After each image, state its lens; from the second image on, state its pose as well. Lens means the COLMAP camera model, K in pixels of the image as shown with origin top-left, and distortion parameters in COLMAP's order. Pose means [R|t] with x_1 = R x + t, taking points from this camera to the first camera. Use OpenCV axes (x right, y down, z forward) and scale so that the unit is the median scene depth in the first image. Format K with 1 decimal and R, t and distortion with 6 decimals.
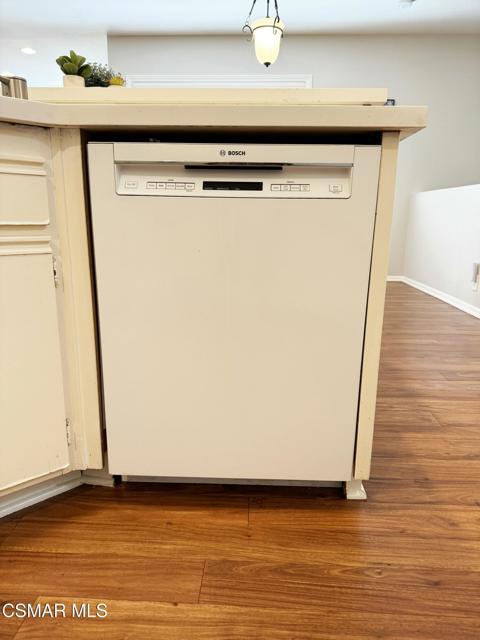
lens RADIAL K [[444.9, 0, 237.6], [0, 444.9, 324.2], [0, 0, 1]] dist [0.023130, -0.035145]
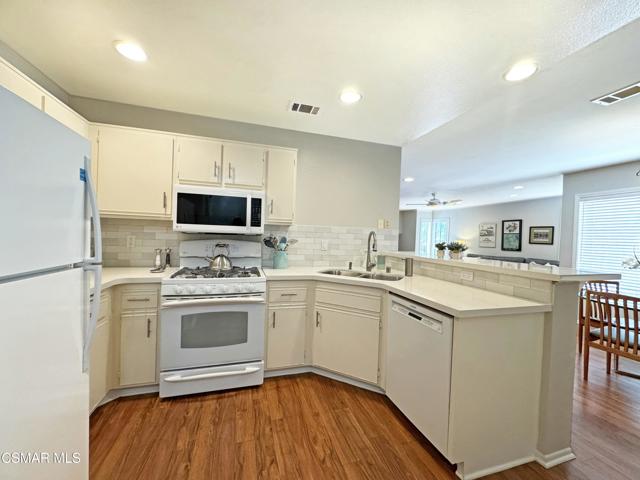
lens RADIAL K [[254.5, 0, 321.1], [0, 254.5, 237.9], [0, 0, 1]] dist [-0.001863, 0.000152]
pose [[0.332161, -0.004098, -0.943214, 1.413301], [-0.217816, 0.972629, -0.080931, -0.548365], [0.917729, 0.232329, 0.322176, -0.271959]]
